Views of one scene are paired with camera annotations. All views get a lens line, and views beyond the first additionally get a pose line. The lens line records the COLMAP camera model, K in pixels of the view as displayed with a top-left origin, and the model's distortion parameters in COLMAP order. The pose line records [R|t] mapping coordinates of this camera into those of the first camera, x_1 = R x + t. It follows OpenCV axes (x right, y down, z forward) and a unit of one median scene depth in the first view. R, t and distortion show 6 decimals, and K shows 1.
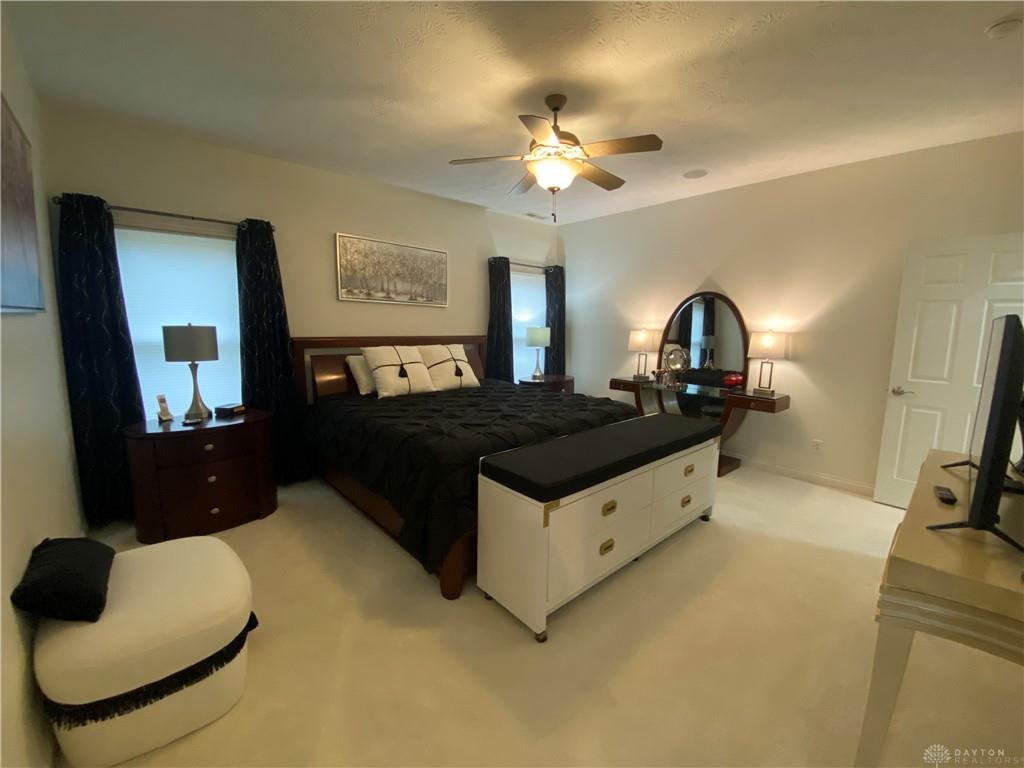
lens RADIAL K [[415.9, 0, 510.3], [0, 415.9, 382.9], [0, 0, 1]] dist [0.040705, -0.032680]
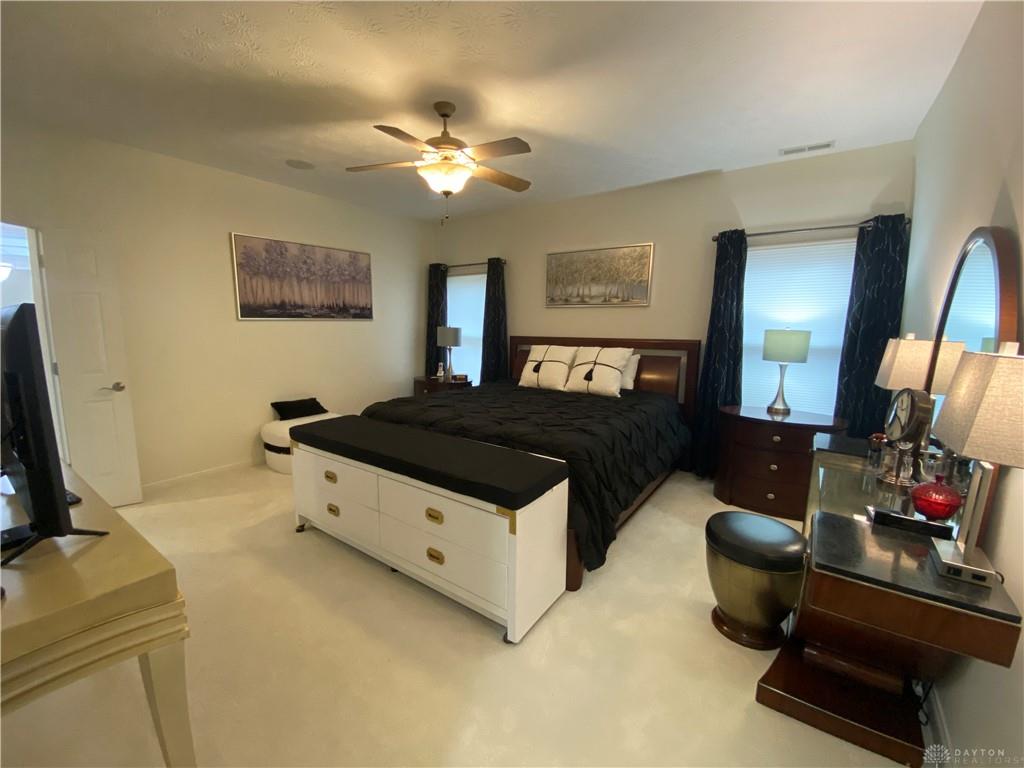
lens RADIAL K [[415.9, 0, 510.3], [0, 415.9, 382.9], [0, 0, 1]] dist [0.040705, -0.032680]
pose [[0.224040, 0.123687, -0.966699, 0.707268], [-0.139047, 0.985823, 0.093909, -0.070155], [0.964610, 0.113378, 0.238062, 0.567787]]
